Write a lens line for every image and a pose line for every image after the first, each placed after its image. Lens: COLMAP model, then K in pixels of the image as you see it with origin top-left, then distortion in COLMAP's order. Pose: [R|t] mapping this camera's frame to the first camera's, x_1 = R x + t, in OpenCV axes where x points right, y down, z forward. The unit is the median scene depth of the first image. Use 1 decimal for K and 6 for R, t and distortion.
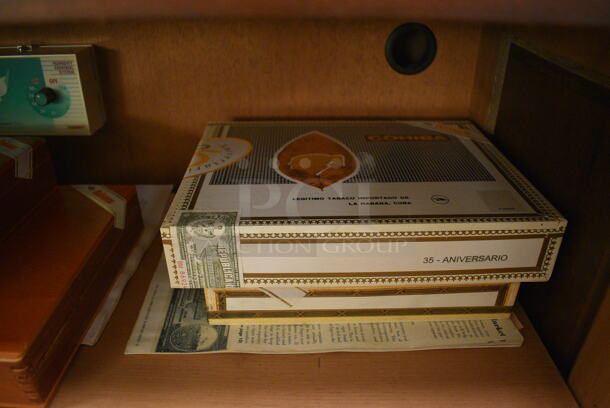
lens RADIAL K [[473.0, 0, 304.6], [0, 473.0, 206.1], [0, 0, 1]] dist [-0.099170, 0.015521]
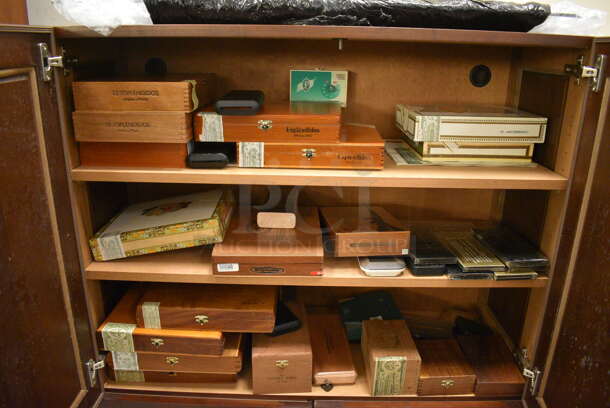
lens RADIAL K [[473.0, 0, 303.0], [0, 473.0, 201.1], [0, 0, 1]] dist [-0.099170, 0.015521]
pose [[0.999823, 0.013123, -0.013453, -0.861579], [-0.015414, 0.982137, -0.187533, 1.012963], [0.010752, 0.187707, 0.982166, -1.642330]]
